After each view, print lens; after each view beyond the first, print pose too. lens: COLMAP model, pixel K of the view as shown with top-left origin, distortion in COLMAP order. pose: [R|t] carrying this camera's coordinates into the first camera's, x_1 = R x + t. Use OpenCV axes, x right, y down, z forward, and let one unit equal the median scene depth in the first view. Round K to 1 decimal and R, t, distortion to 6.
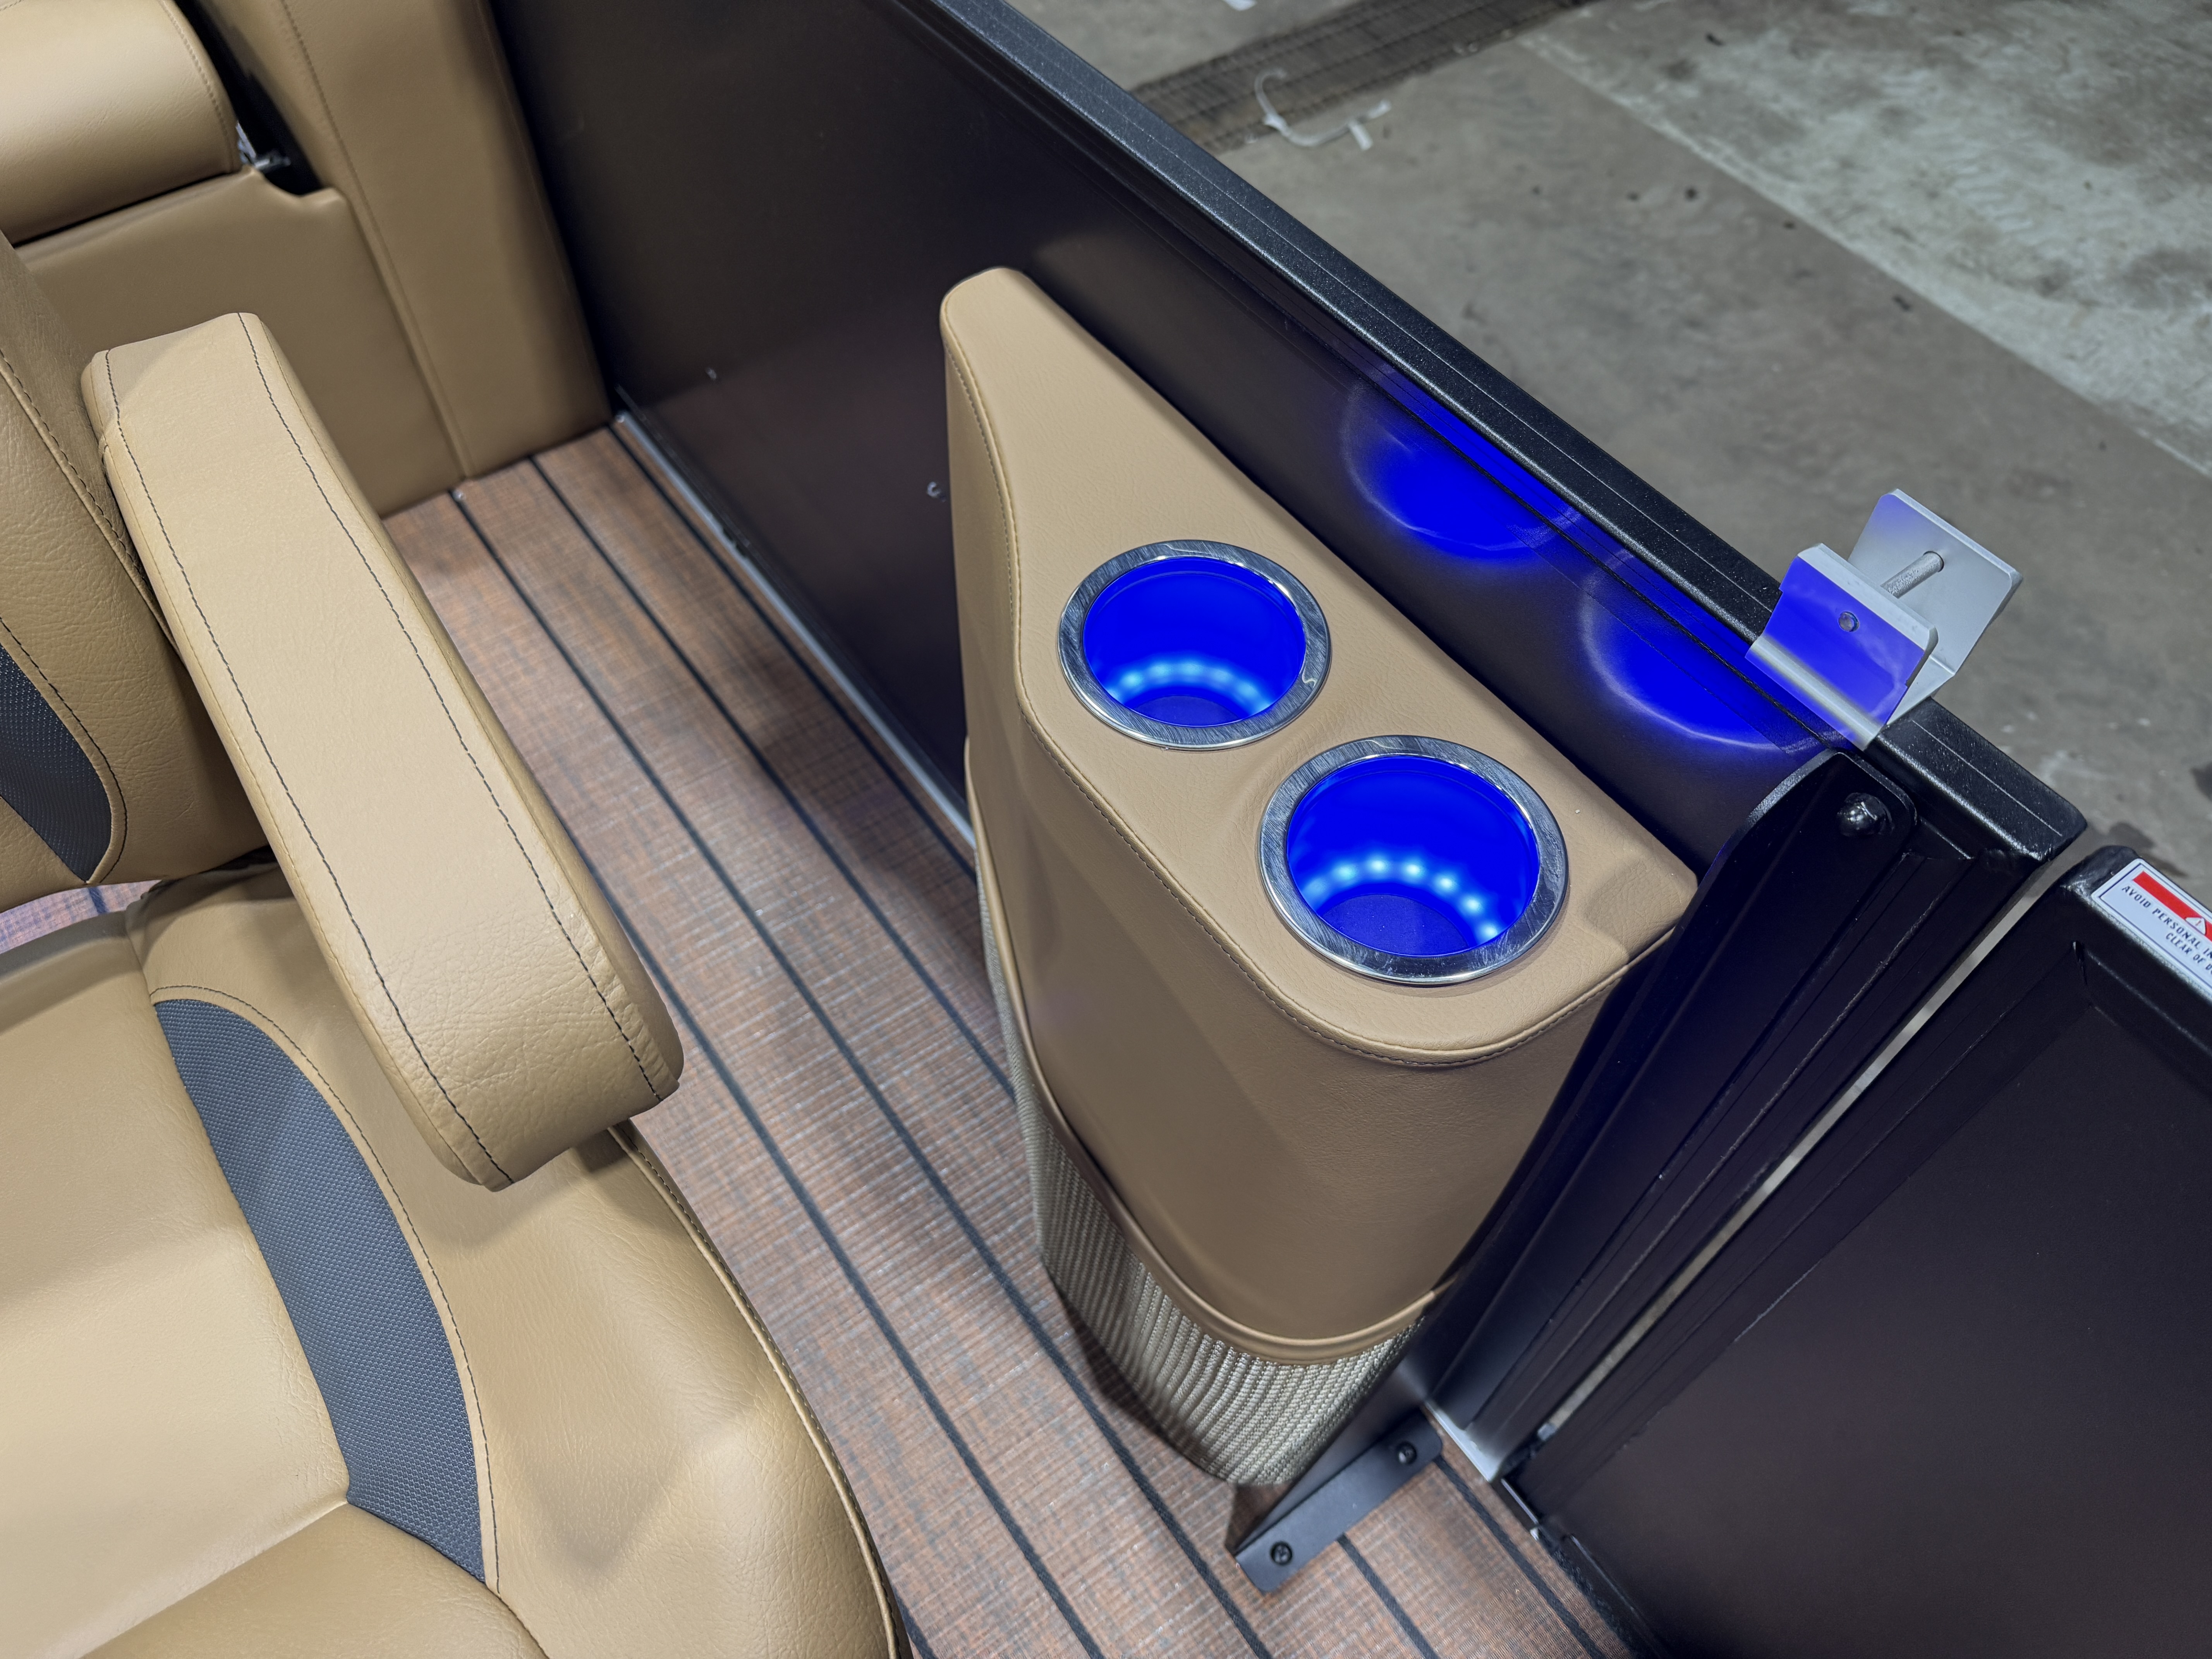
lens RADIAL K [[1562.9, 0, 1103.3], [0, 1562.9, 819.1], [0, 0, 1]] dist [0.014431, -0.018967]
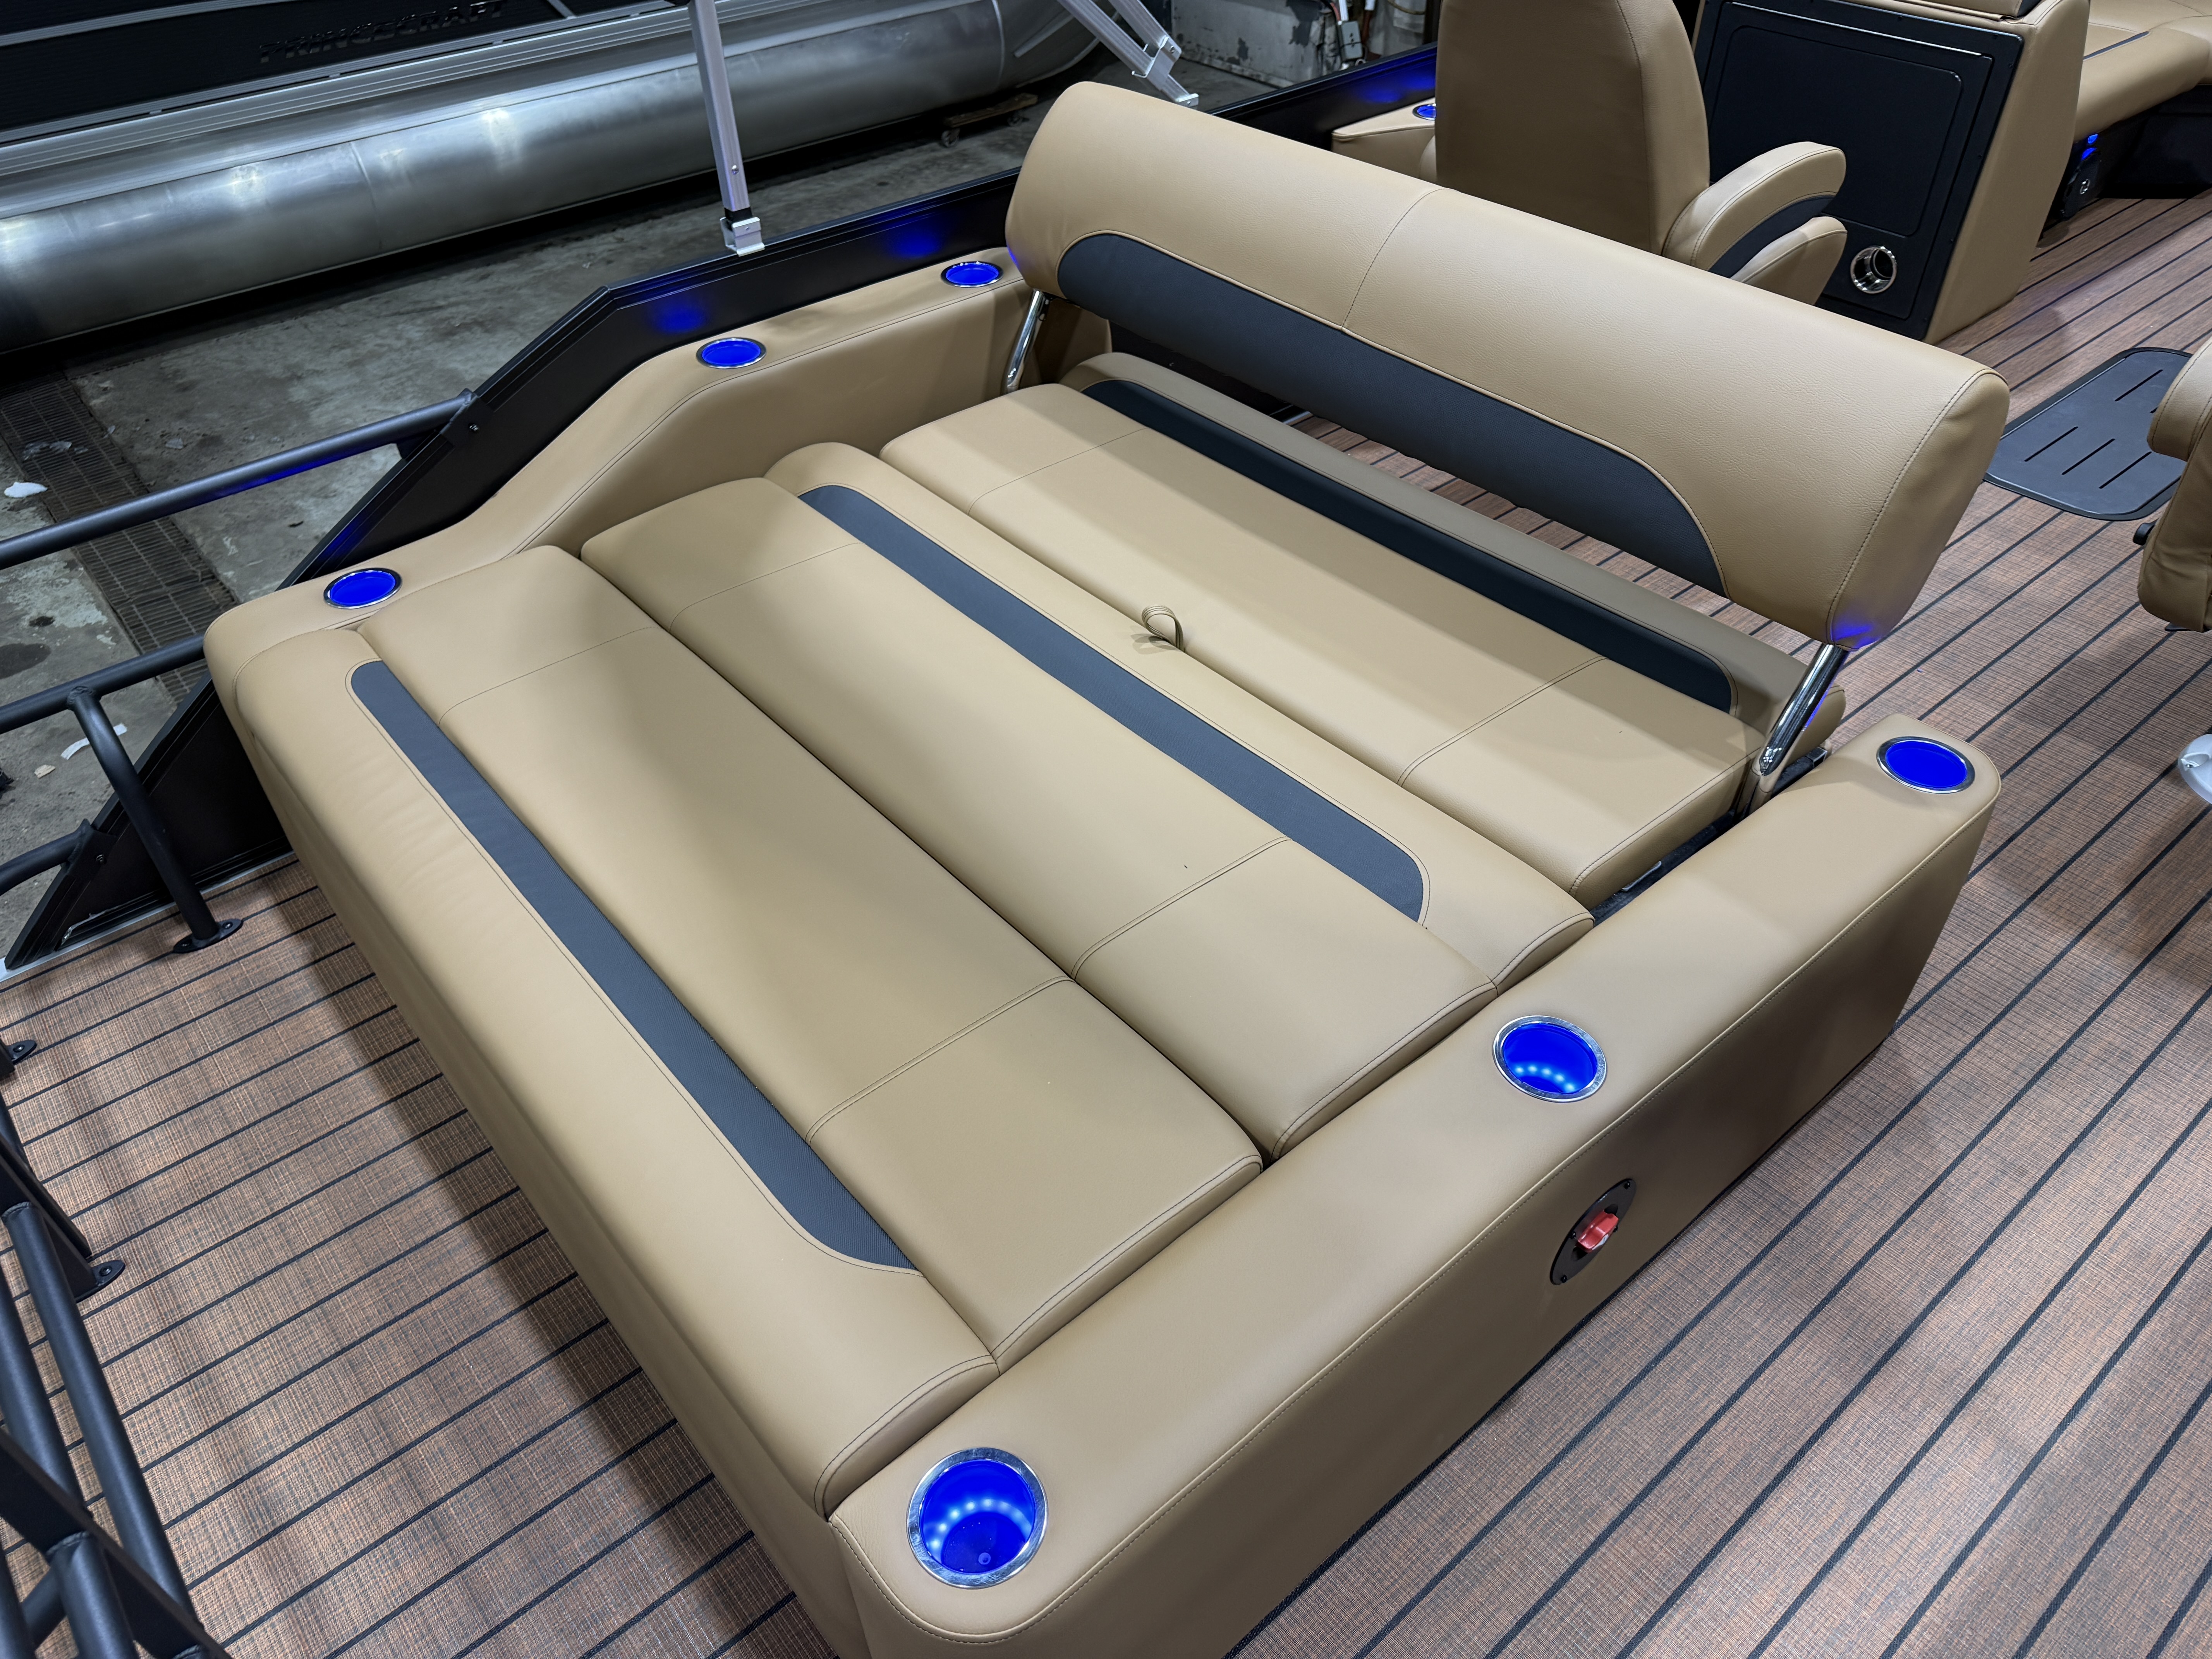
lens RADIAL K [[1562.9, 0, 1111.3], [0, 1562.9, 826.7], [0, 0, 1]] dist [0.014431, -0.018967]
pose [[-0.076128, -0.657272, 0.749799, -0.969683], [0.832469, 0.372004, 0.410619, -0.413201], [-0.548817, 0.655444, 0.518838, 0.080243]]
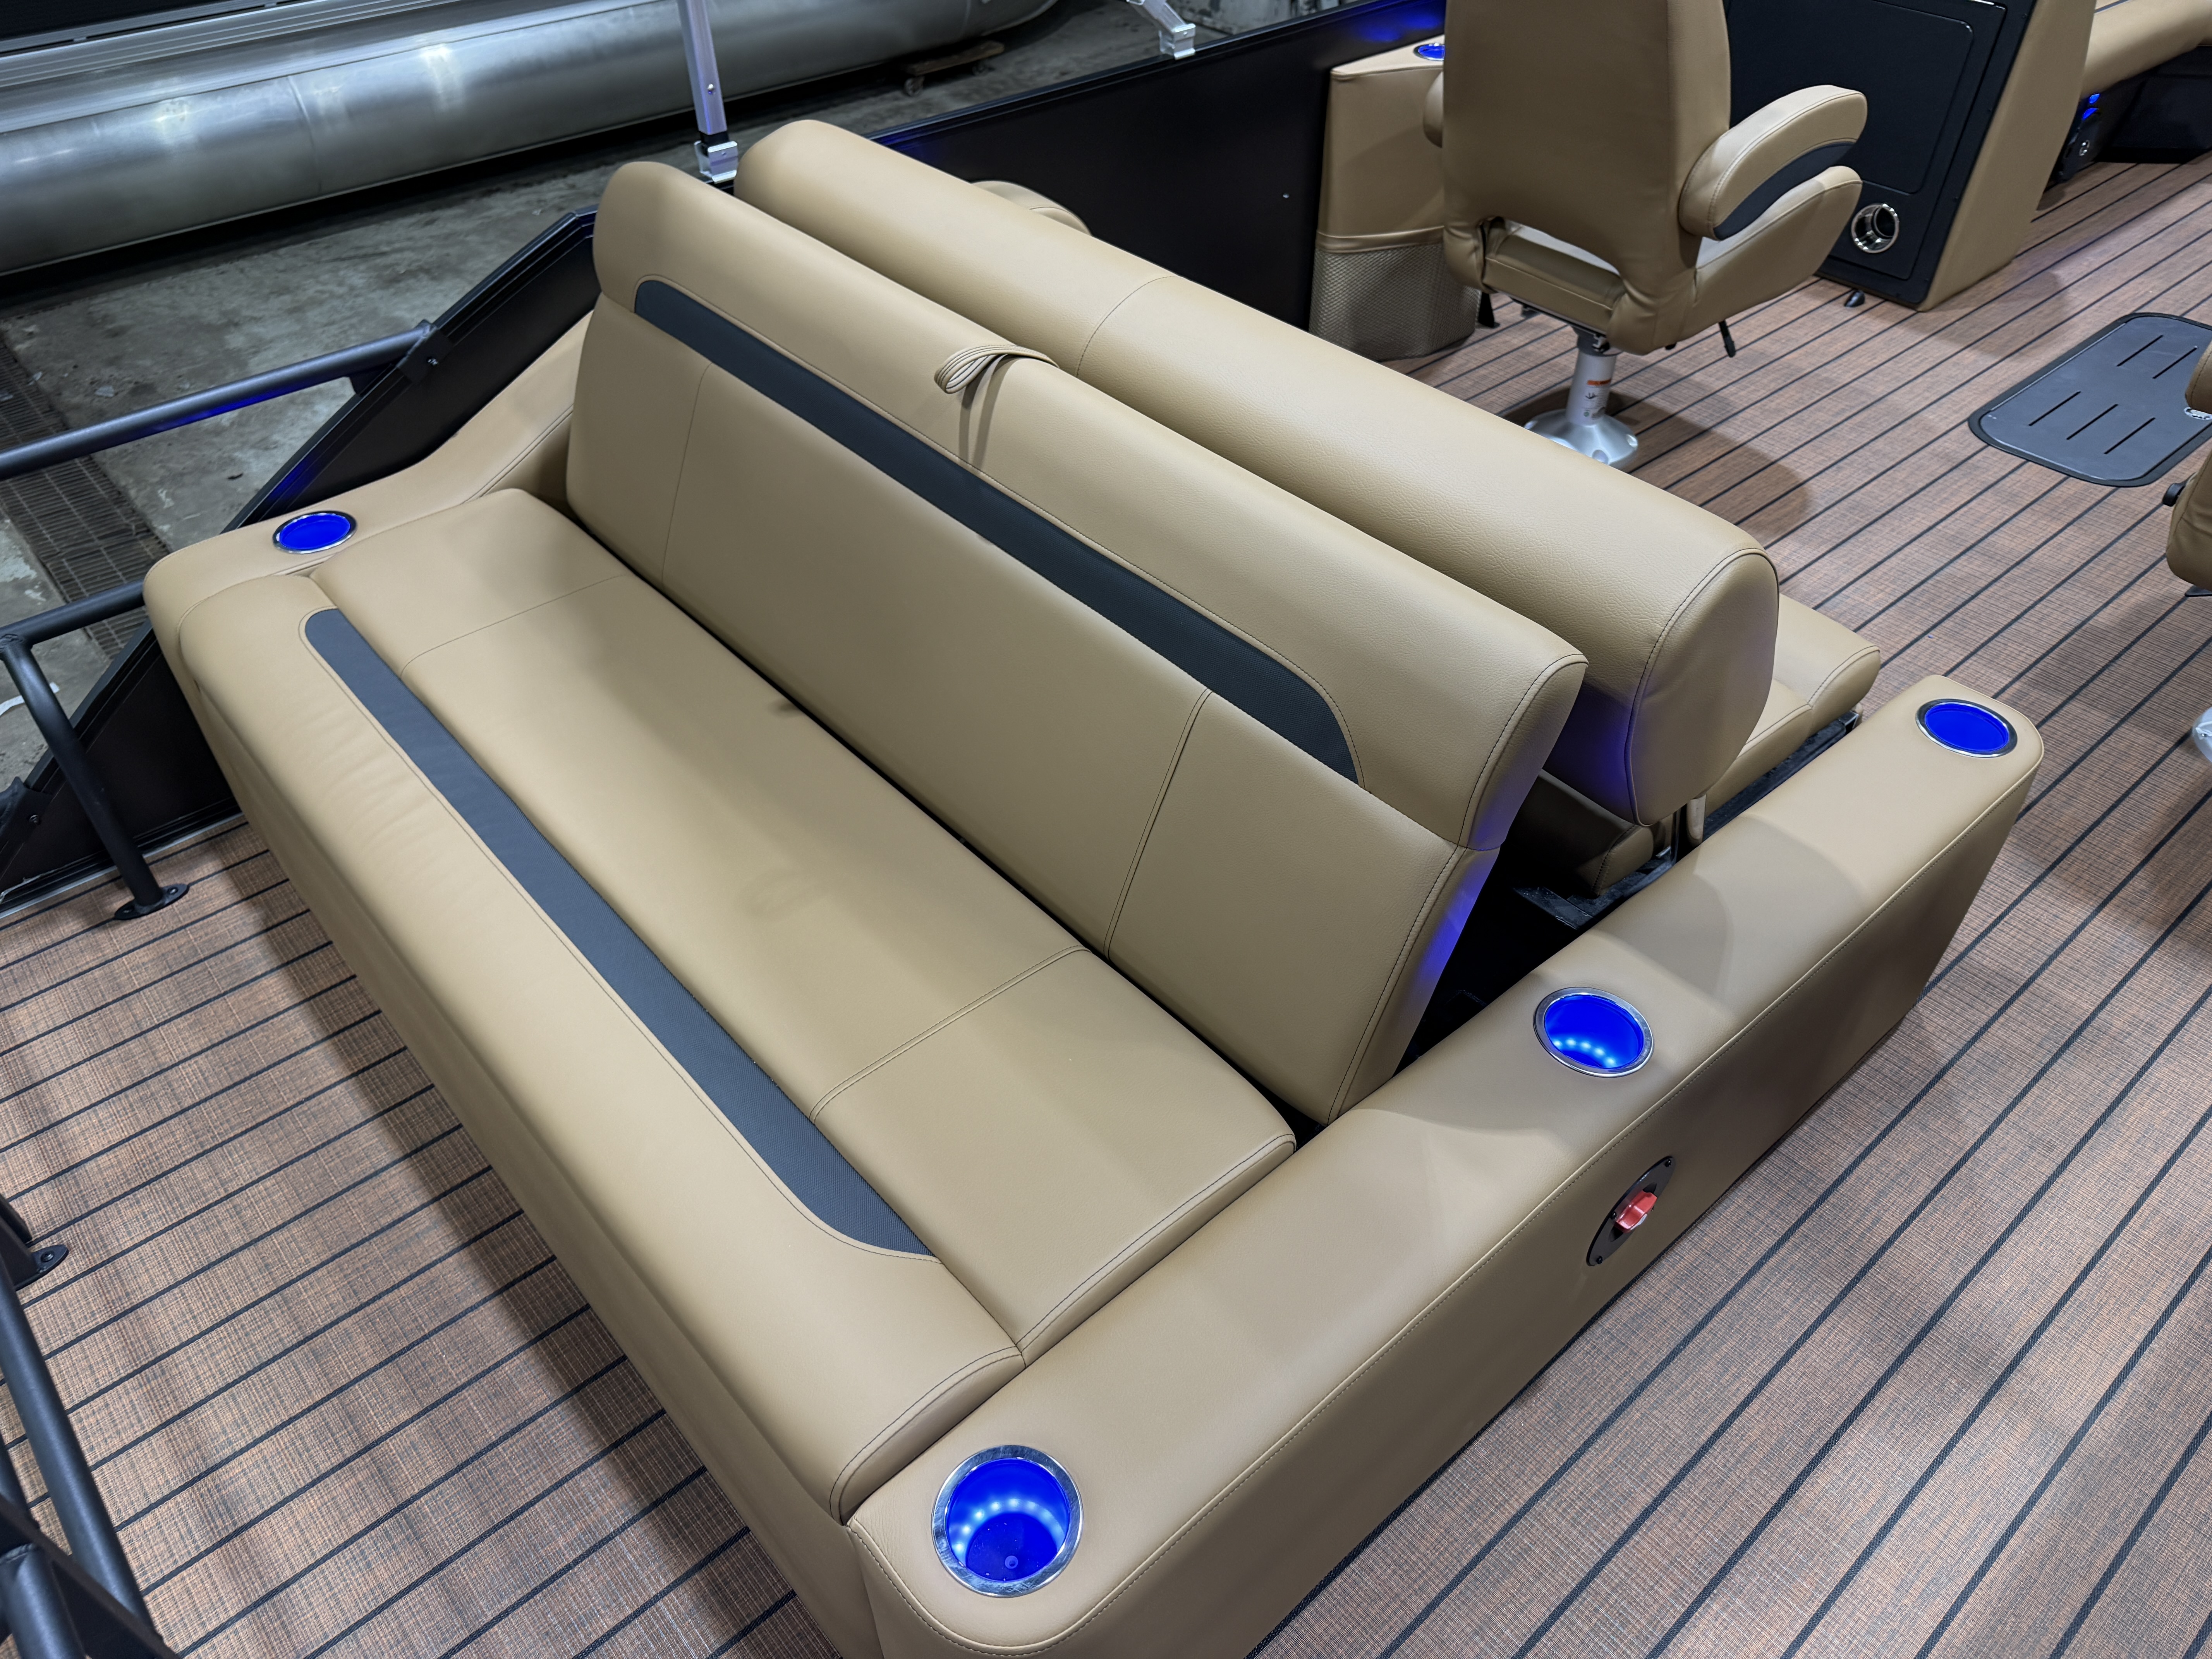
lens RADIAL K [[1562.9, 0, 1113.8], [0, 1562.9, 852.0], [0, 0, 1]] dist [0.014431, -0.018967]
pose [[-0.096254, -0.681616, 0.725352, -0.950283], [0.817547, 0.361538, 0.448227, -0.415546], [-0.567761, 0.636152, 0.522454, 0.107681]]
